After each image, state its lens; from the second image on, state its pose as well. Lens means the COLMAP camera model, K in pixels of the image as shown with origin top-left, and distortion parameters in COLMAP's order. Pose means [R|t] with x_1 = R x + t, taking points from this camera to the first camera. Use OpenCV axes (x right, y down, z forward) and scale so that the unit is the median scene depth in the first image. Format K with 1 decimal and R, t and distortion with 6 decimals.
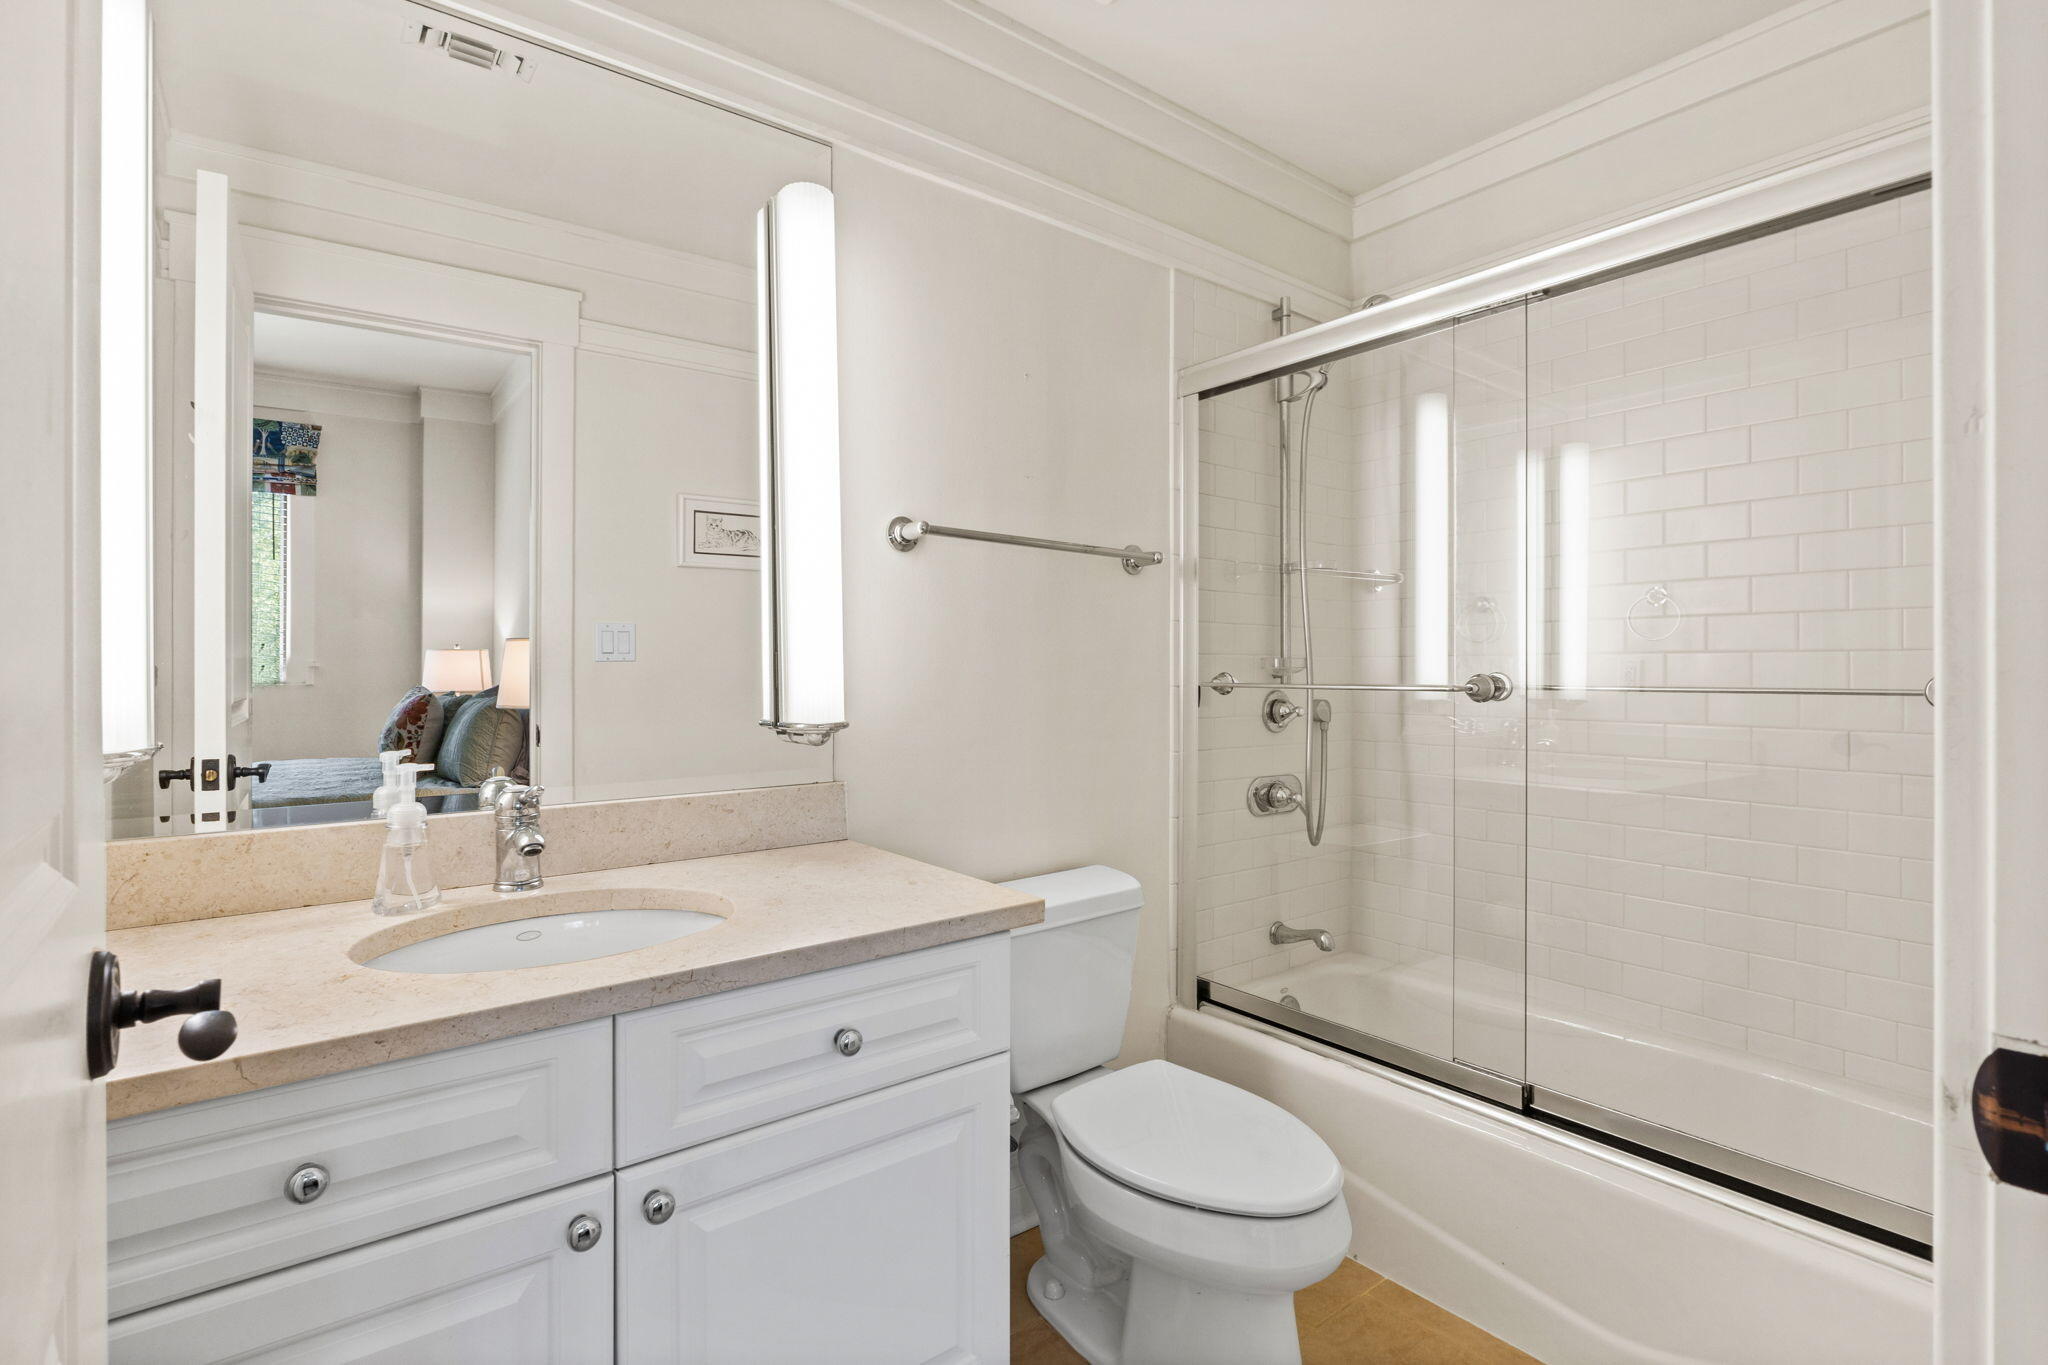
lens RADIAL K [[952.0, 0, 955.4], [0, 952.0, 680.9], [0, 0, 1]] dist [-0.001291, 0.000009]
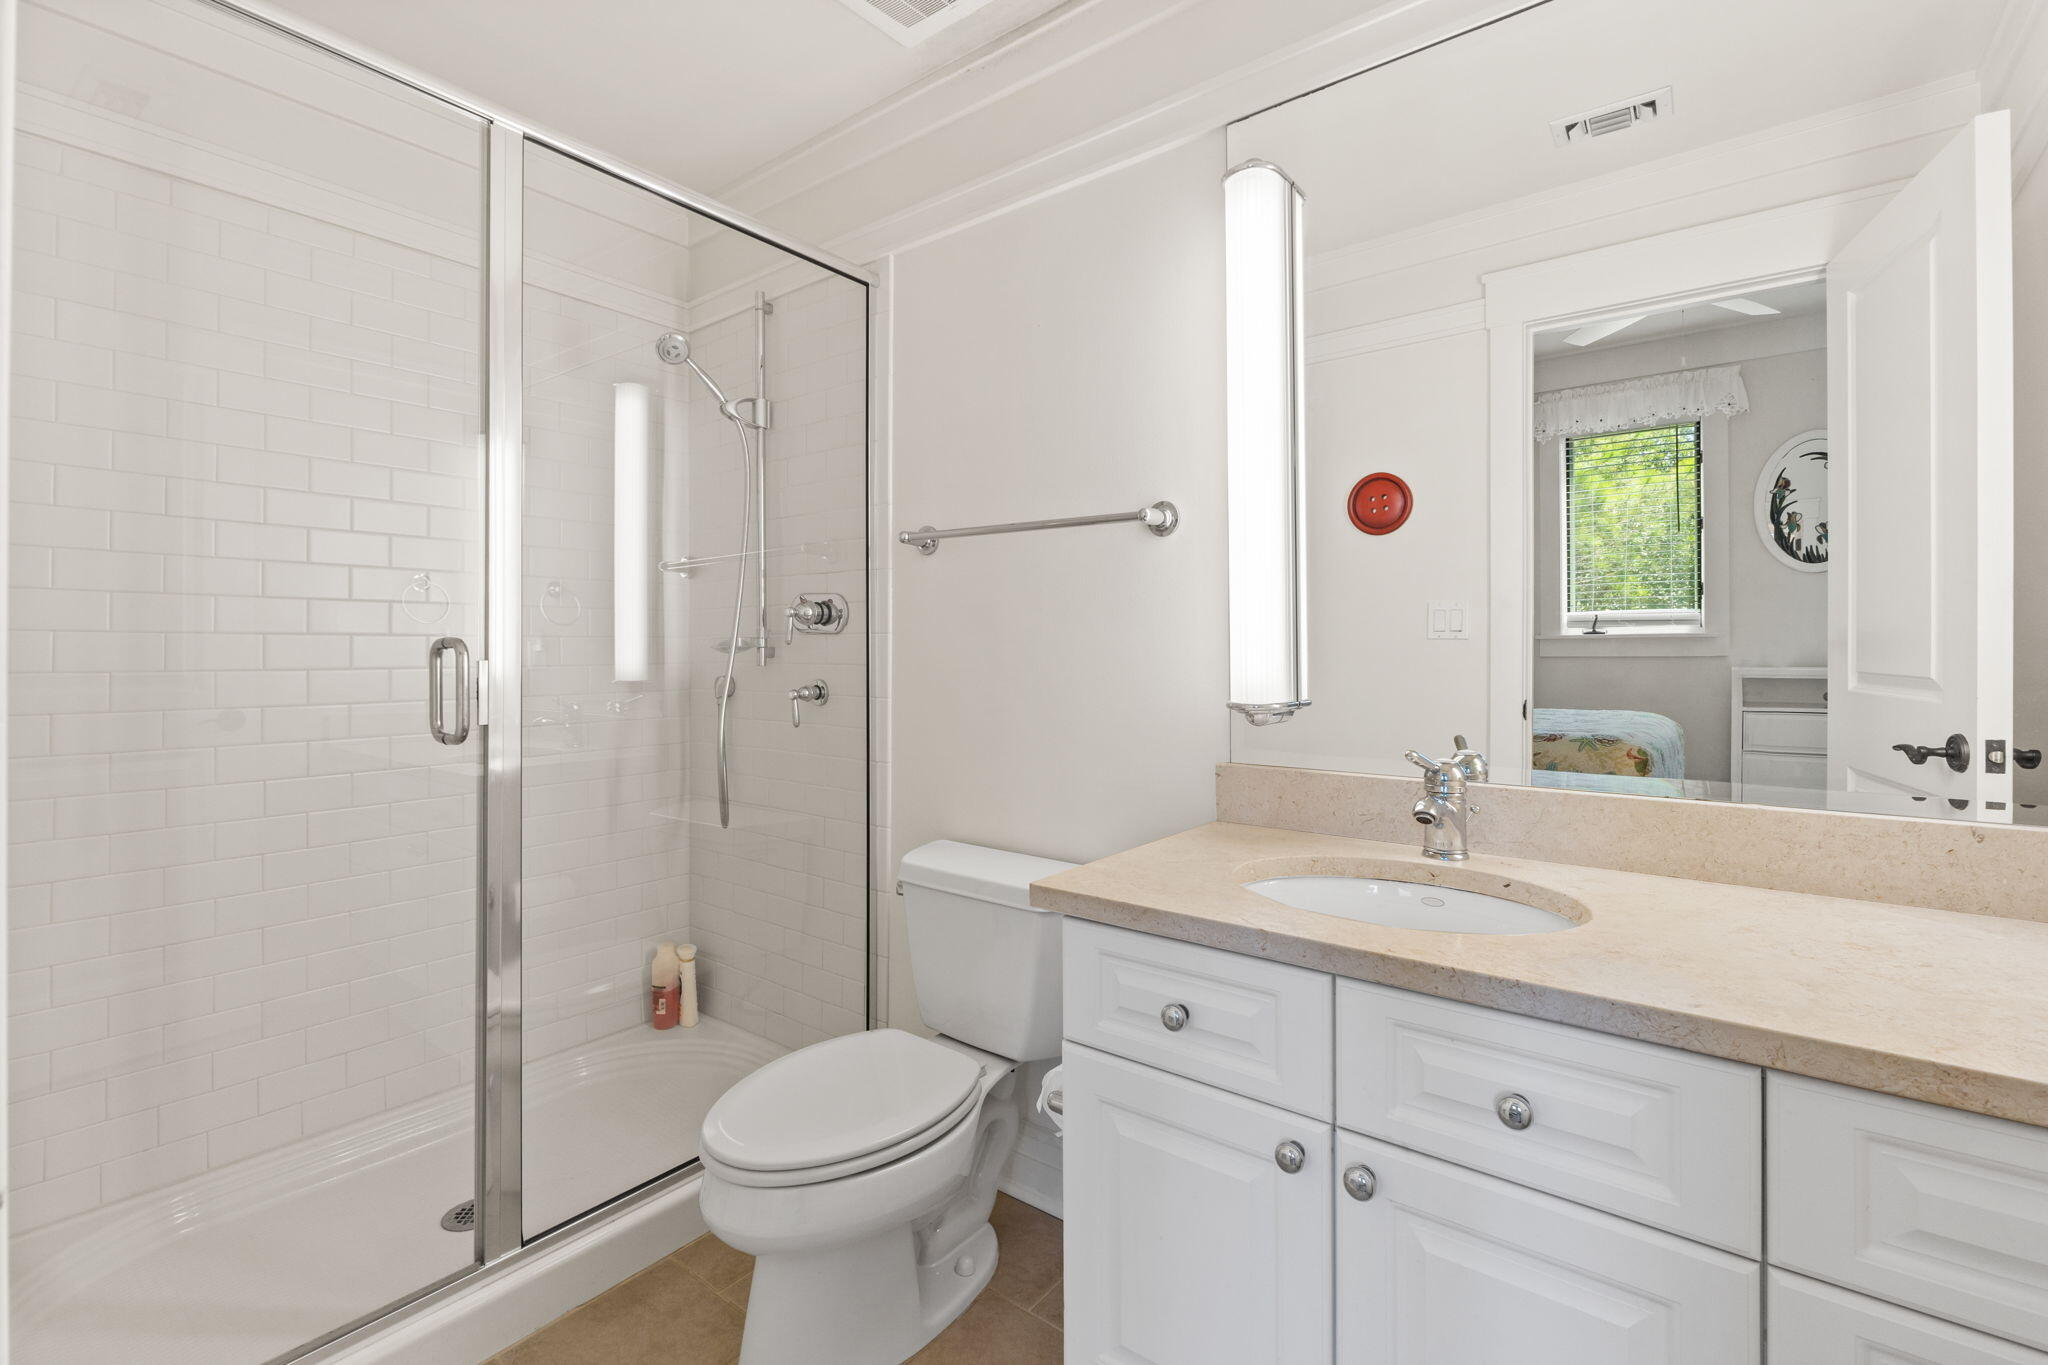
lens RADIAL K [[906.0, 0, 1024.9], [0, 906.0, 642.0], [0, 0, 1]] dist [0.018971, 0.000002]
pose [[0.279232, -0.008451, -0.960187, 0.520778], [-0.006601, 0.999921, -0.010720, -0.006155], [0.960201, 0.009332, 0.279154, 0.383082]]
